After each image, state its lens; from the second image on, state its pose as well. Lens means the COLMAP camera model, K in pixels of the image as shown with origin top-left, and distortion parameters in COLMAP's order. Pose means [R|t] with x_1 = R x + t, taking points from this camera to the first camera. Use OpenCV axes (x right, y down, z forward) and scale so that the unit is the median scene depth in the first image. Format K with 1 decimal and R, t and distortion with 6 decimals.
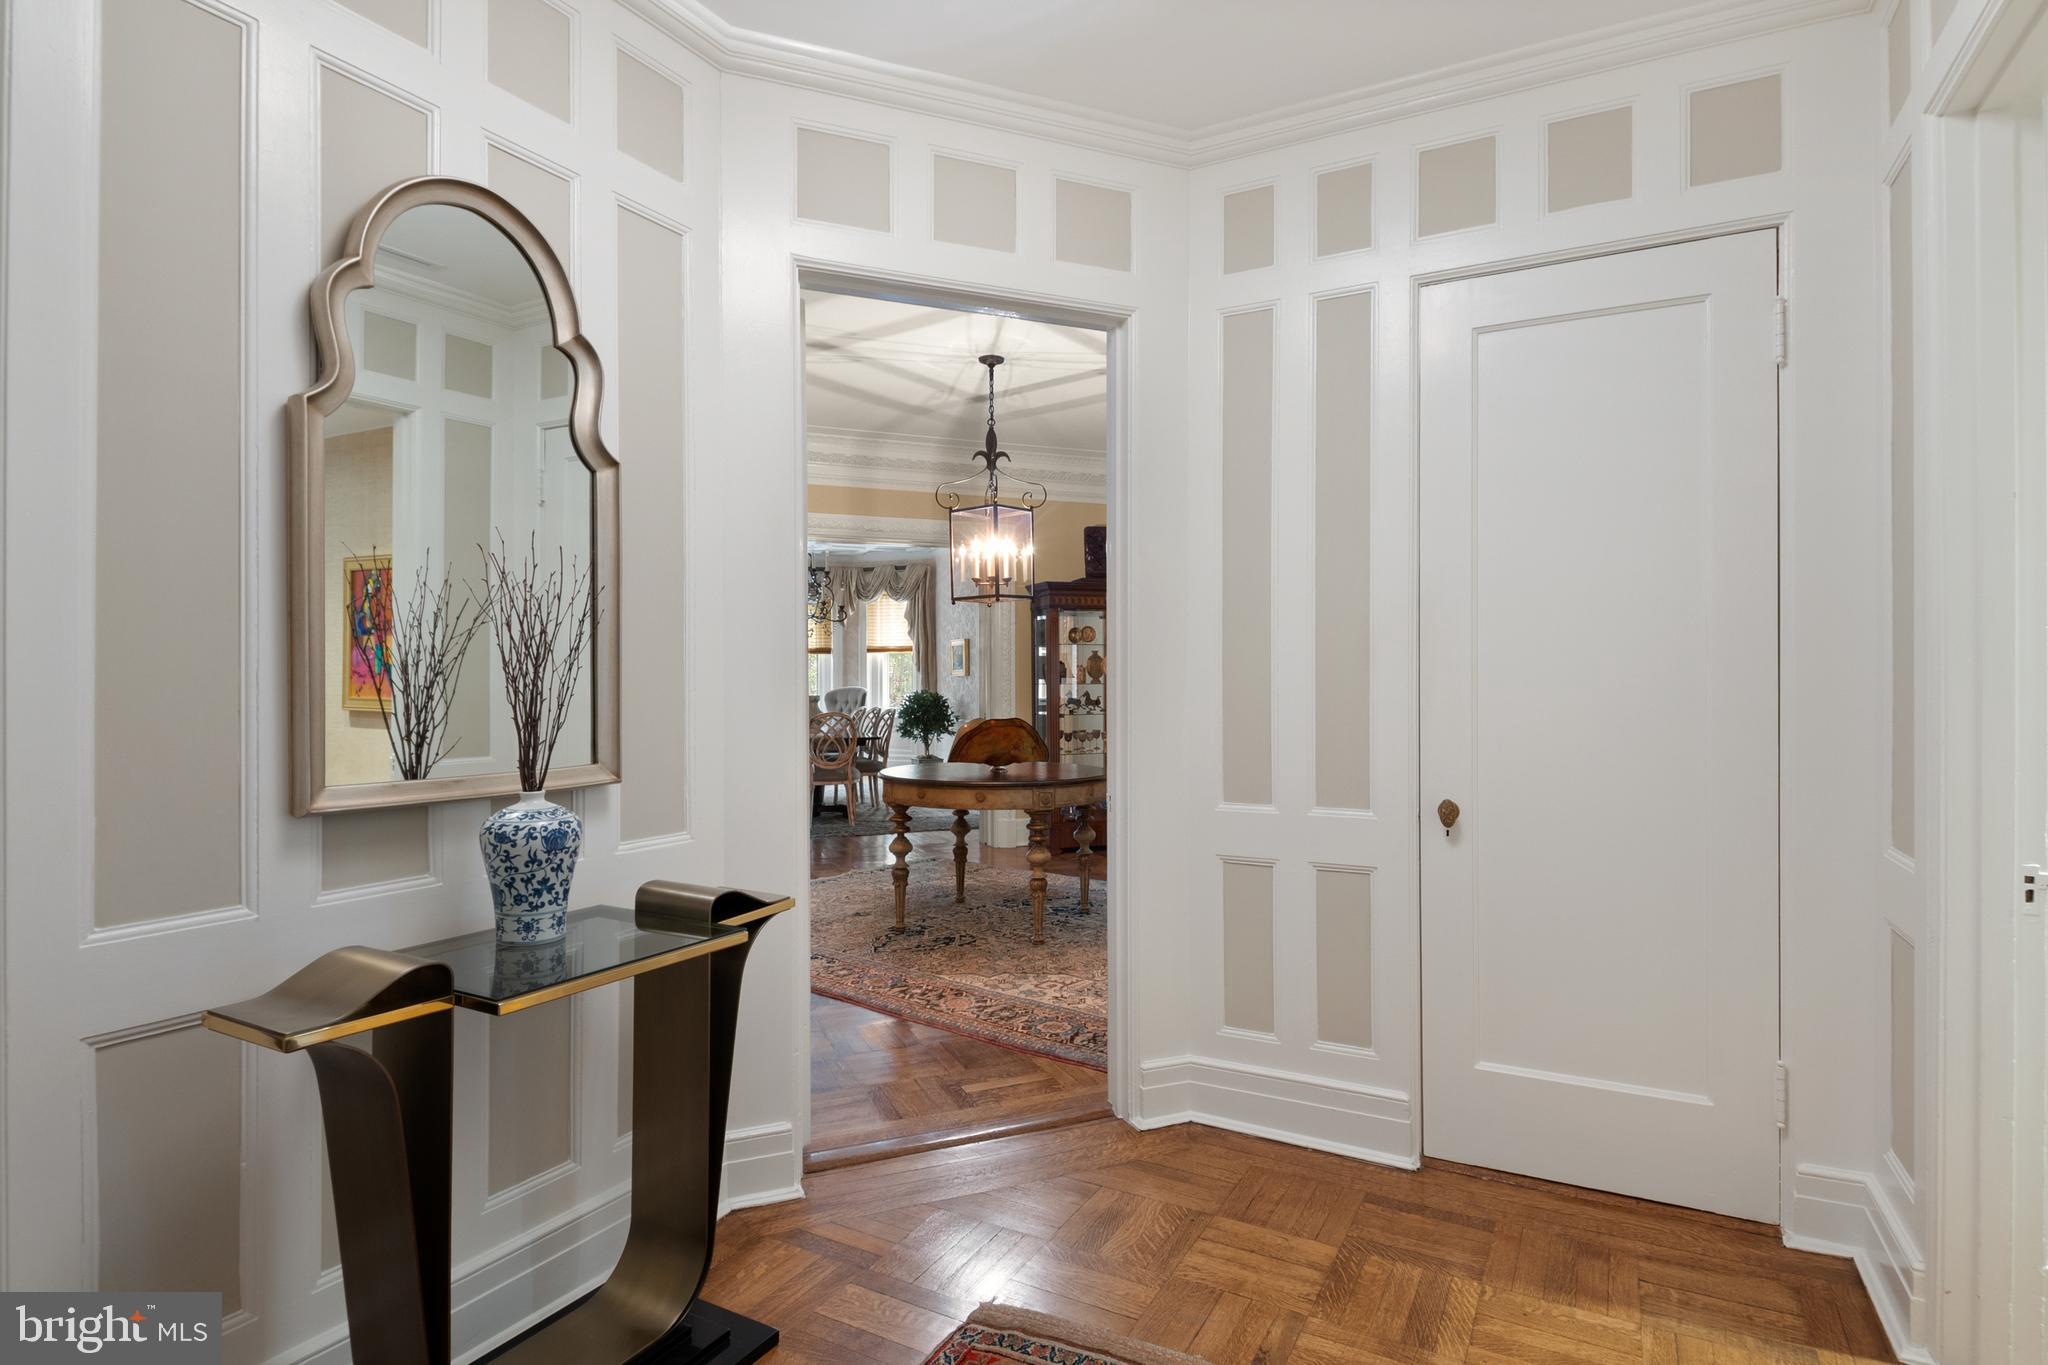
lens RADIAL K [[1018.8, 0, 1032.5], [0, 1018.8, 688.3], [0, 0, 1]] dist [0.043124, -0.039055]
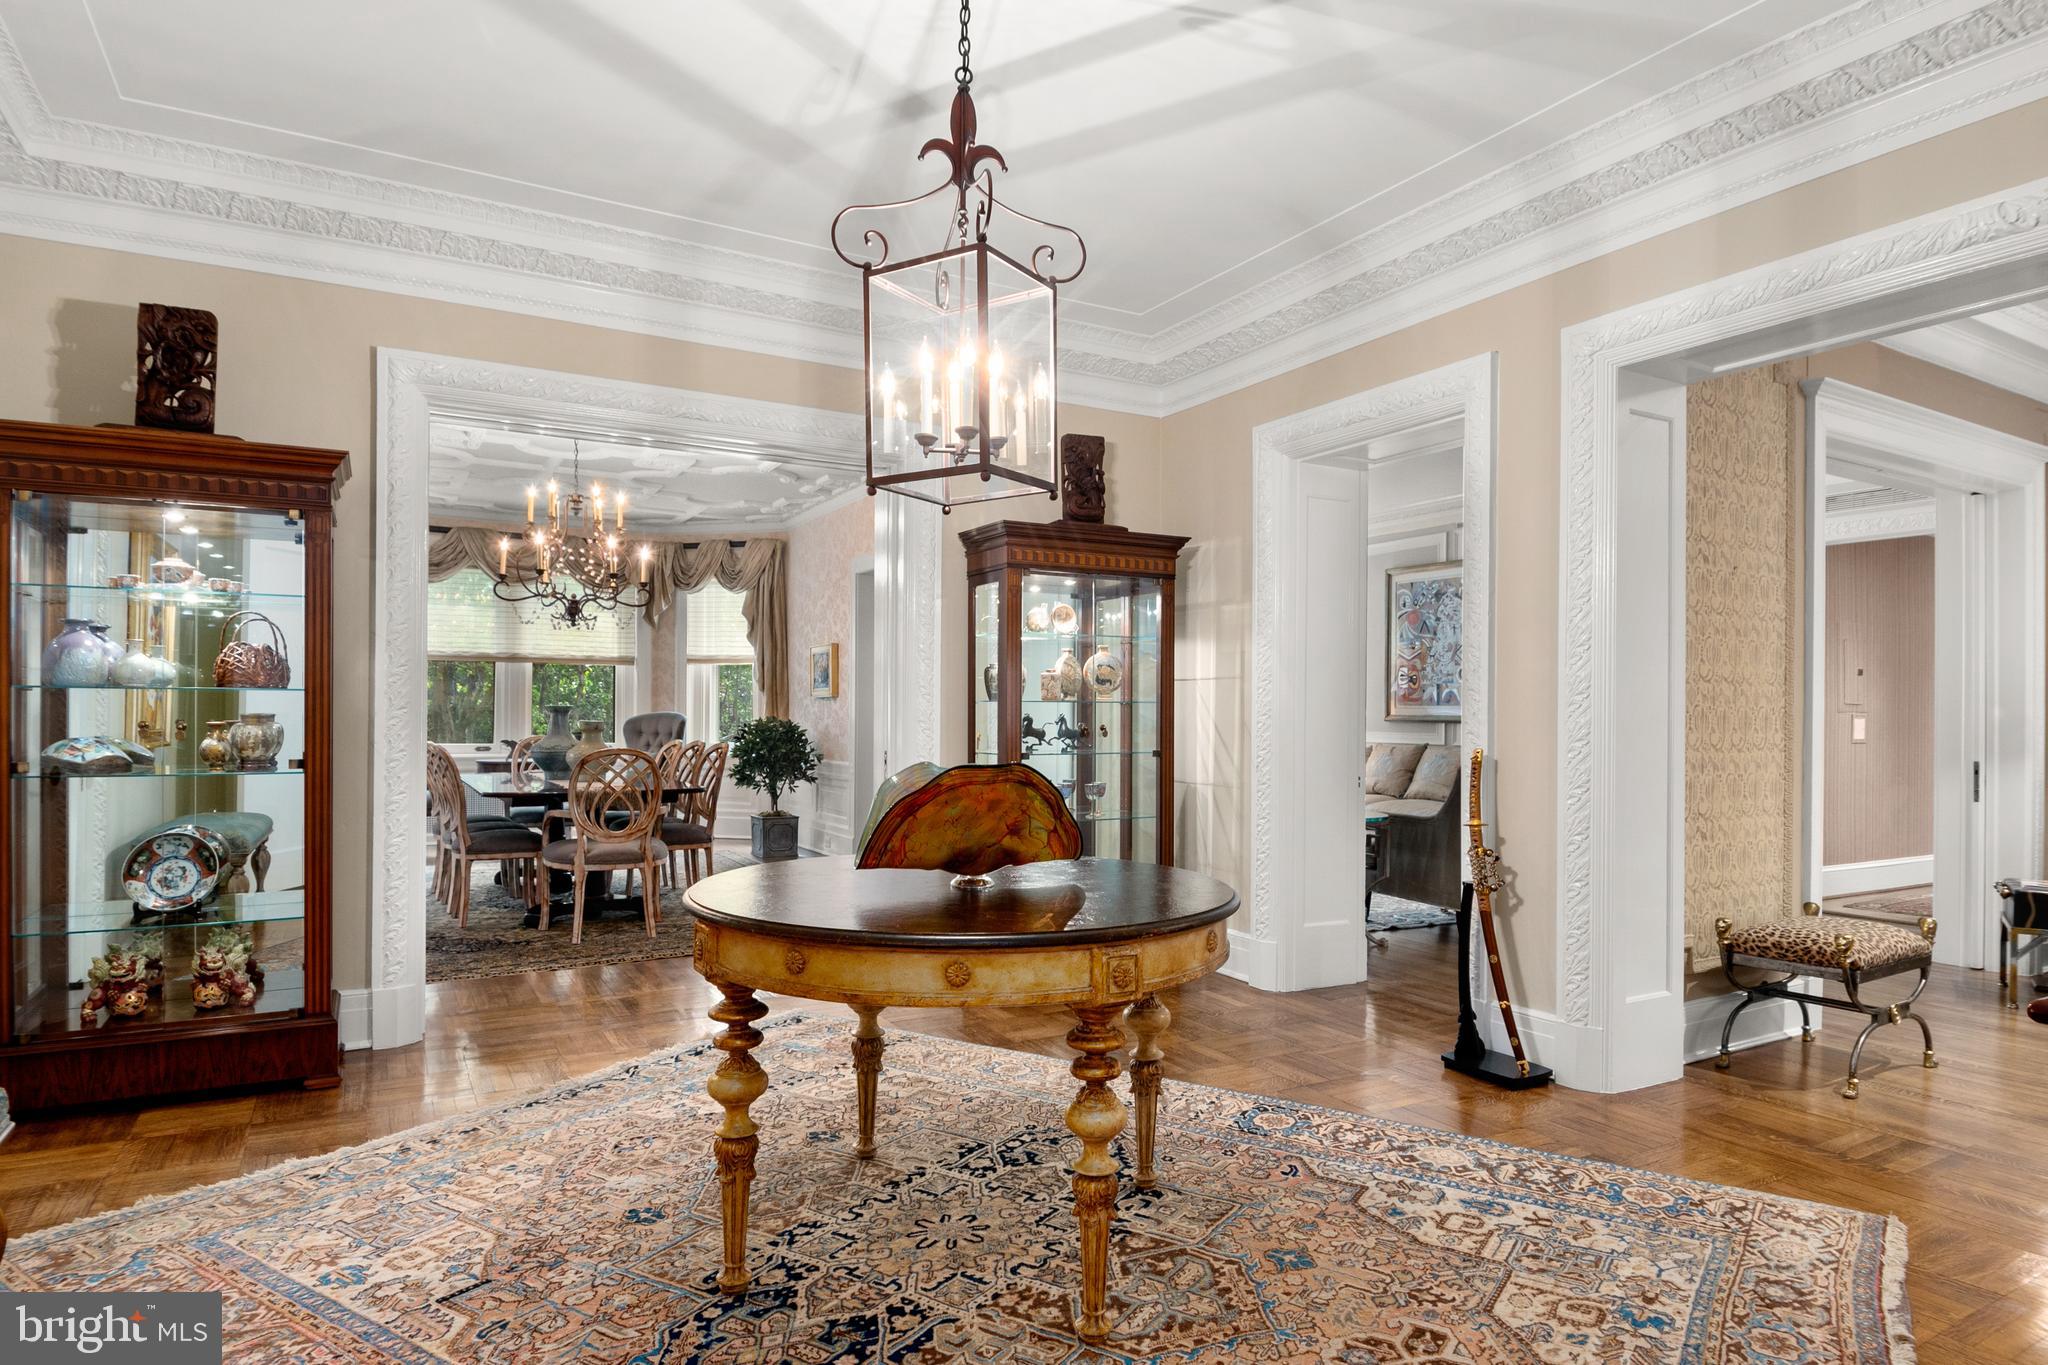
lens RADIAL K [[1142.3, 0, 1023.7], [0, 1142.3, 724.3], [0, 0, 1]] dist [0.024832, -0.001391]
pose [[0.992827, 0.010391, 0.119105, -0.037127], [-0.010409, 0.999946, -0.000468, 0.006873], [-0.119104, -0.000776, 0.992881, 0.273771]]
